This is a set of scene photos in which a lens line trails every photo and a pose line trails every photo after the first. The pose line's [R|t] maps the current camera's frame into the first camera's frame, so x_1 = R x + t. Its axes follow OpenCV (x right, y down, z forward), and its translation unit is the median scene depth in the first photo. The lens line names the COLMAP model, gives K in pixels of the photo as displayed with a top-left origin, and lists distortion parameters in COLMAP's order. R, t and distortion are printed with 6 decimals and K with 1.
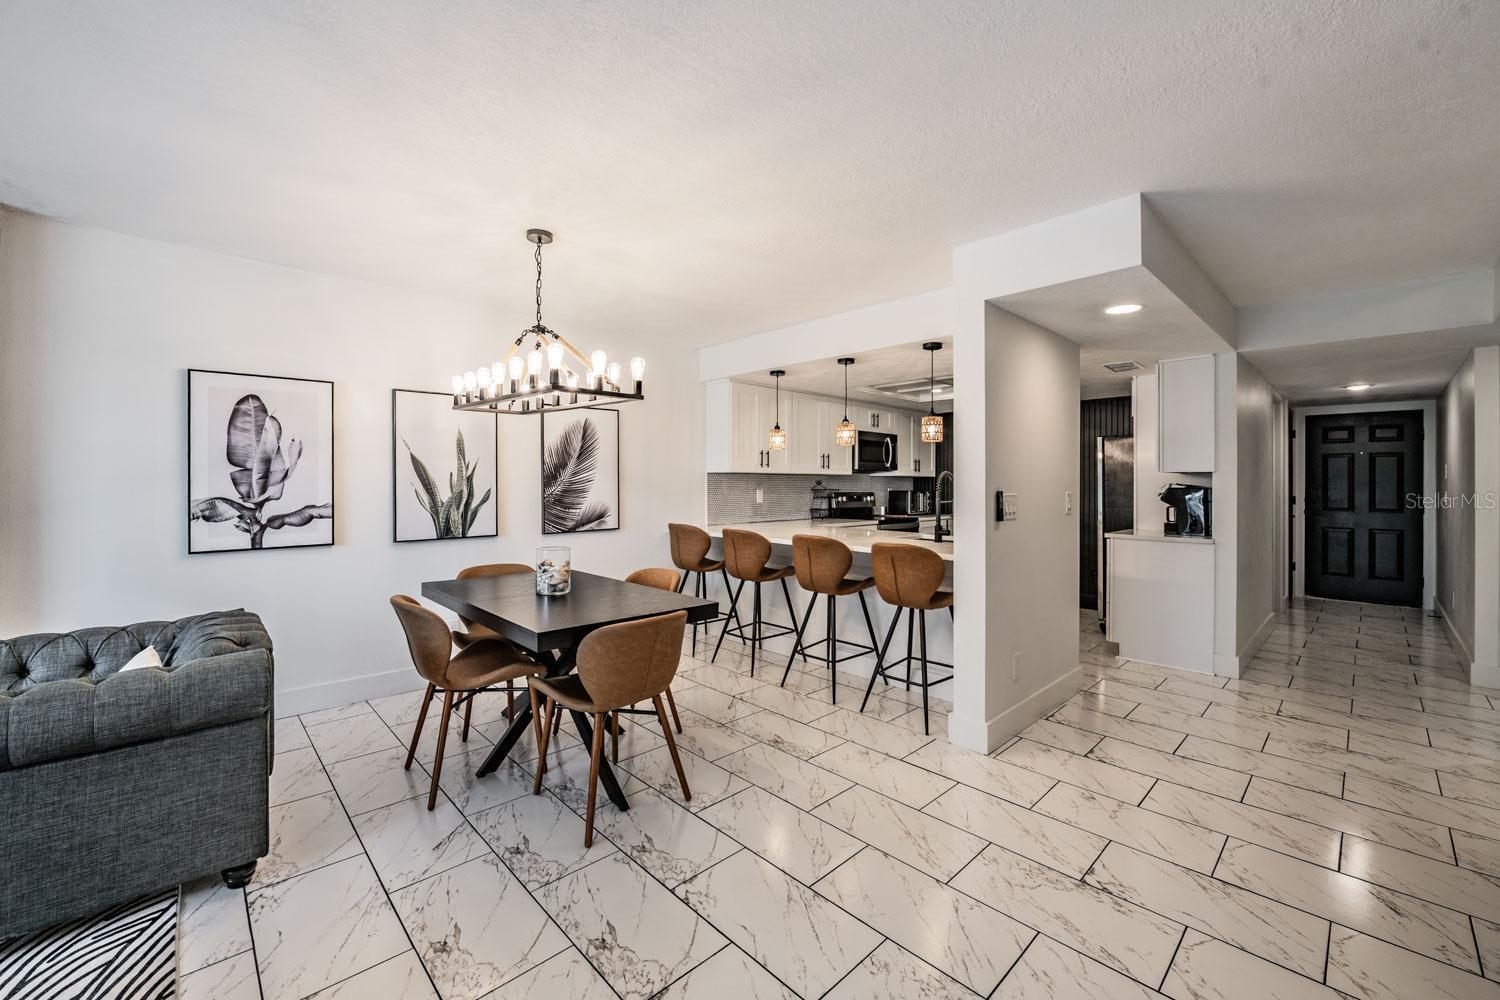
lens RADIAL K [[598.5, 0, 756.7], [0, 598.5, 481.3], [0, 0, 1]] dist [-0.007182, -0.003247]
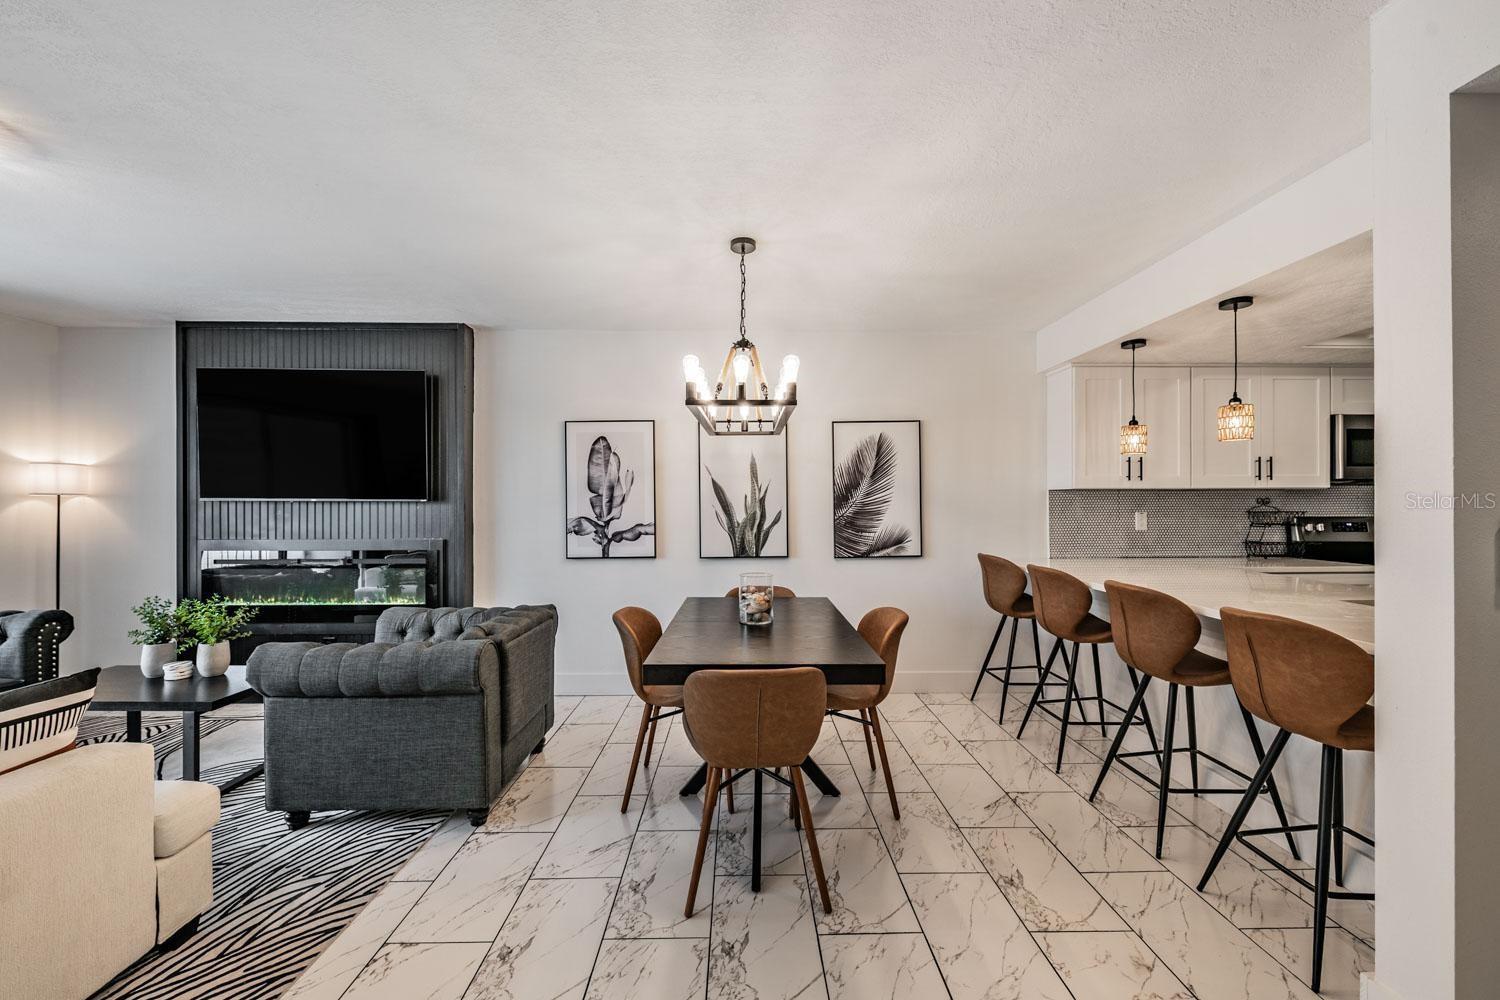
lens RADIAL K [[598.5, 0, 747.3], [0, 598.5, 500.0], [0, 0, 1]] dist [-0.007182, -0.003247]
pose [[0.740305, -0.009155, -0.672208, 0.196888], [0.006754, 0.999958, -0.006181, 0.000504], [0.672237, 0.000036, 0.740336, 0.208921]]
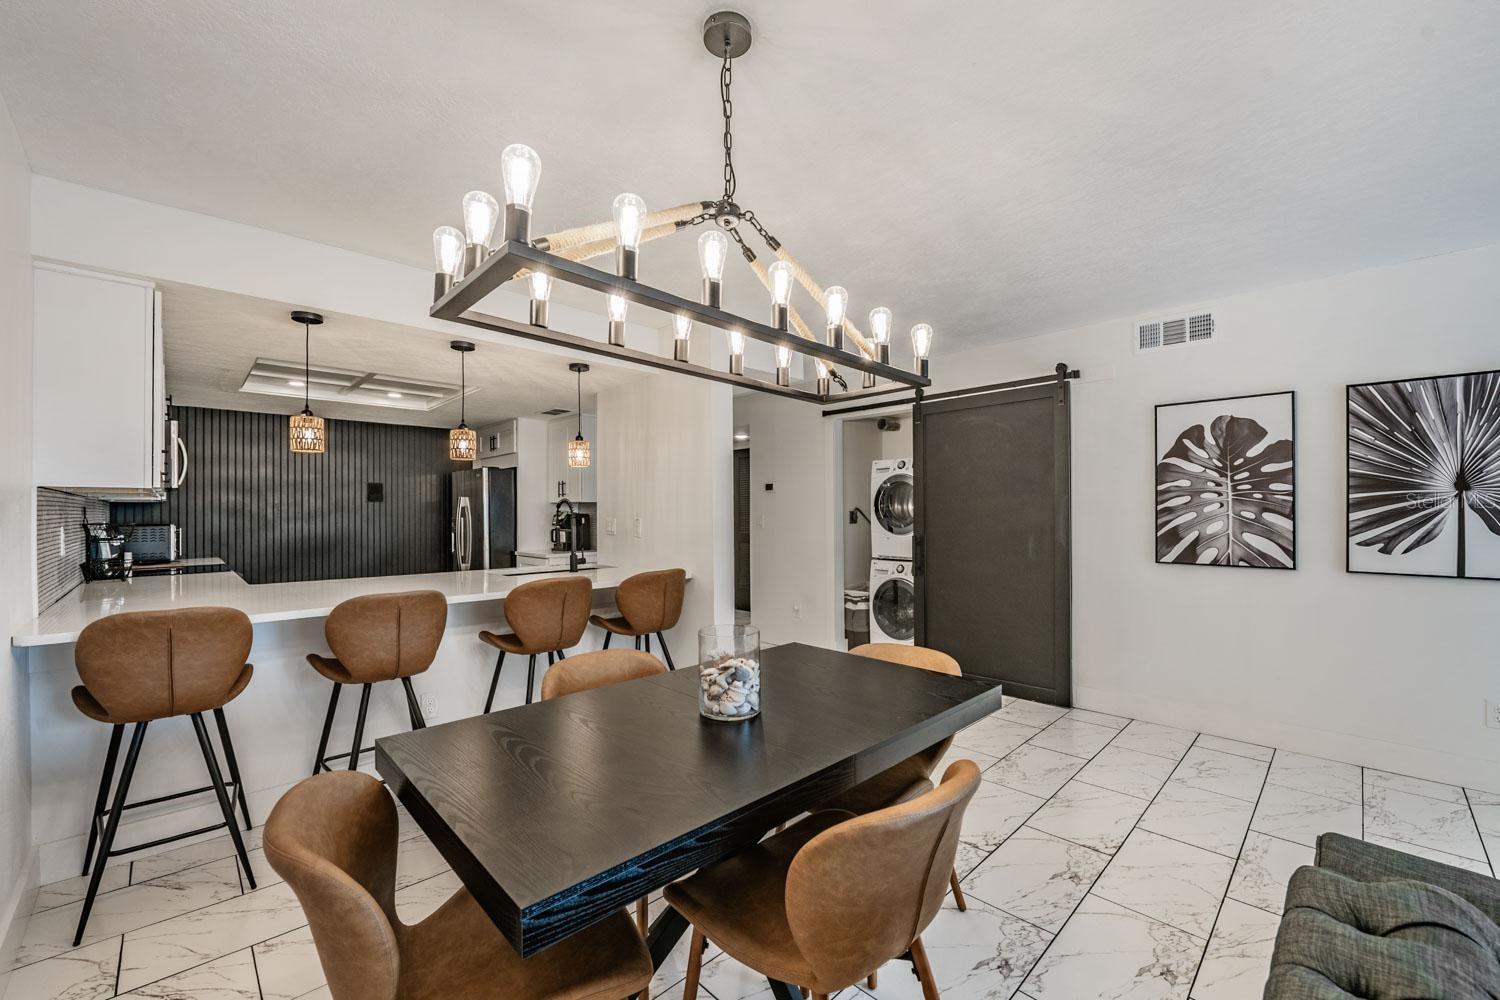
lens RADIAL K [[598.5, 0, 739.0], [0, 598.5, 507.7], [0, 0, 1]] dist [-0.007182, -0.003247]
pose [[0.008734, 0.004191, 0.999953, -0.632986], [0.000788, 0.999991, -0.004198, 0.002716], [-0.999962, 0.000824, 0.008730, 0.706626]]
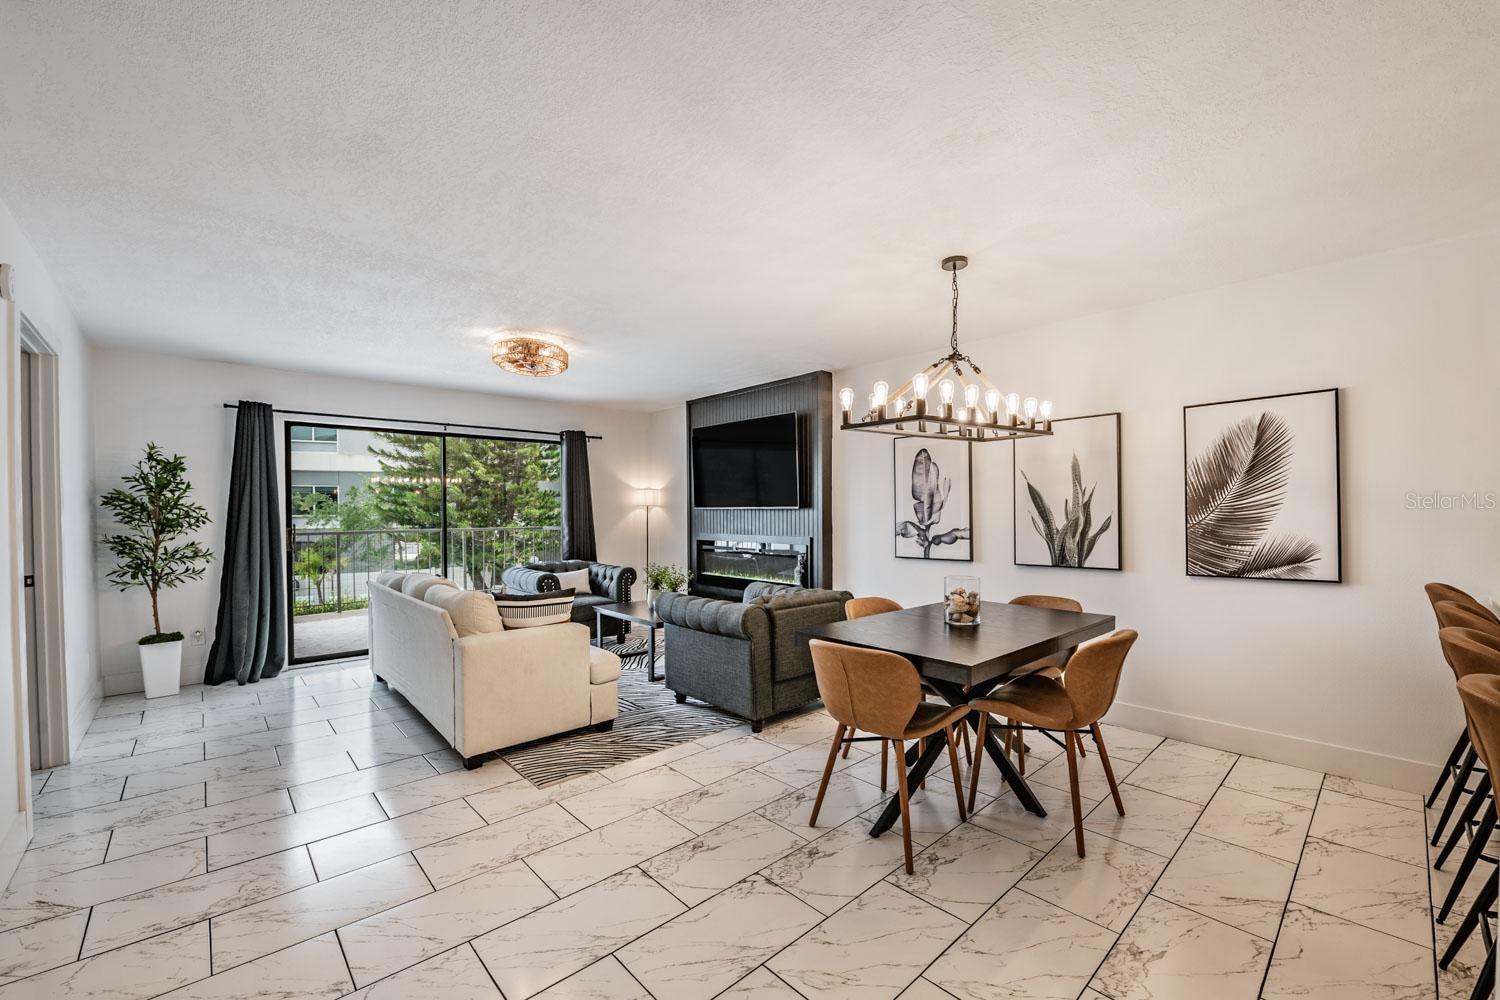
lens RADIAL K [[598.5, 0, 734.9], [0, 598.5, 514.3], [0, 0, 1]] dist [-0.007182, -0.003247]
pose [[-0.038053, 0.000242, -0.999276, 0.465593], [0.009922, 0.999951, -0.000136, 0.004178], [0.999226, -0.009920, -0.038054, 0.478582]]
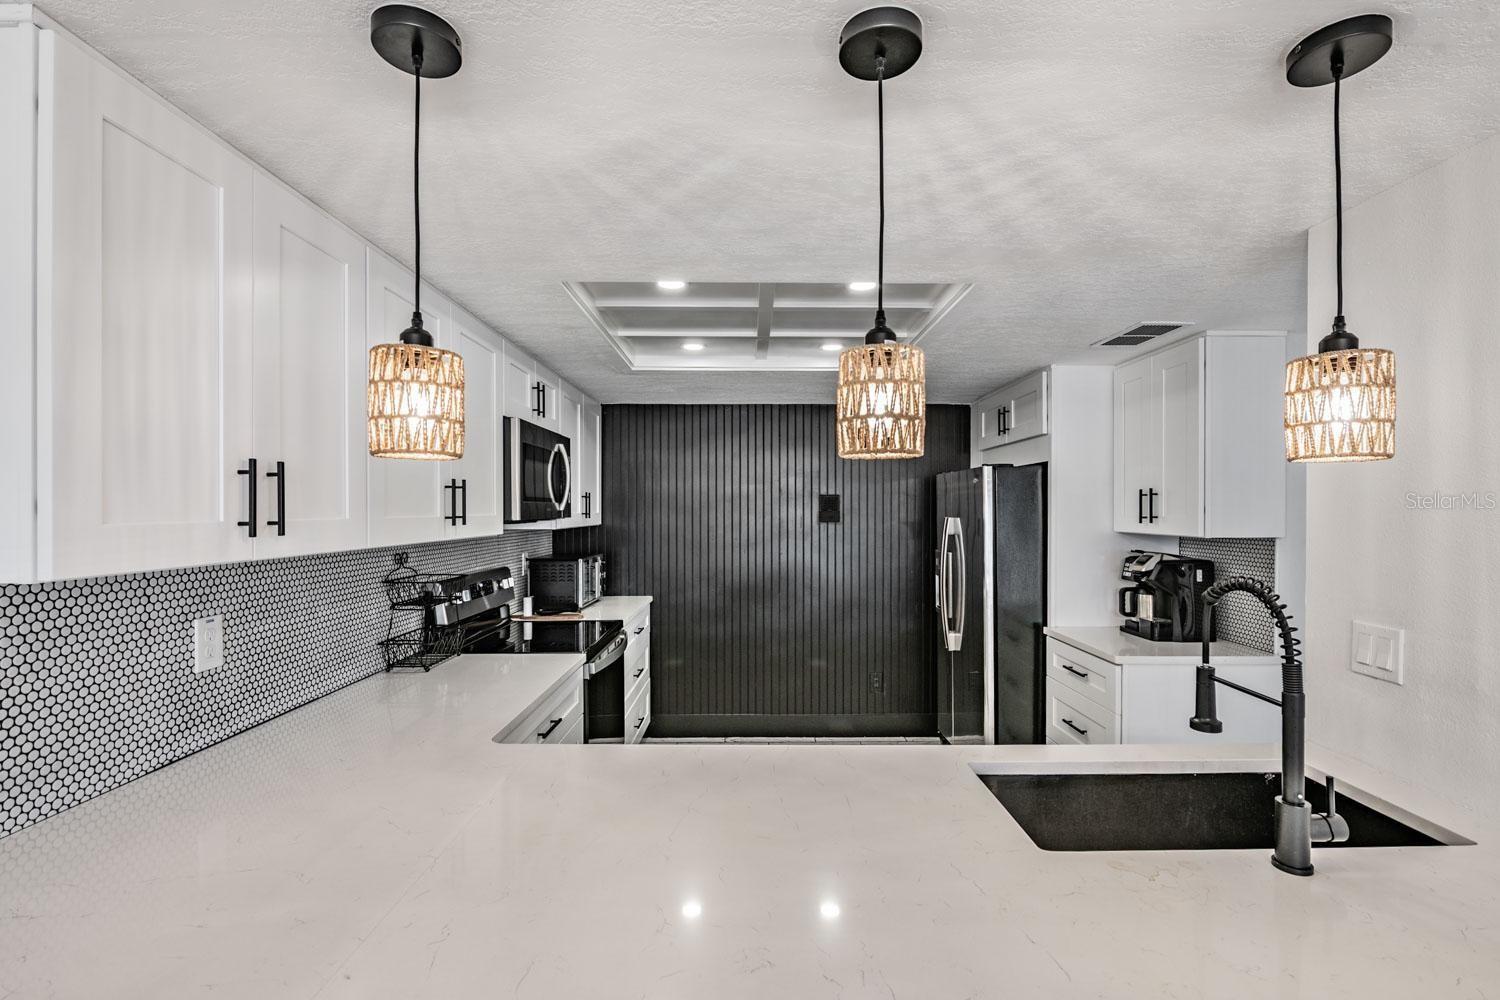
lens RADIAL K [[666.2, 0, 756.9], [0, 666.2, 519.3], [0, 0, 1]] dist [-0.003381, -0.000802]
pose [[0.689322, -0.014668, 0.724307, -0.052779], [-0.000557, 0.999784, 0.020777, -0.046956], [-0.724455, -0.014726, 0.689165, 0.942926]]
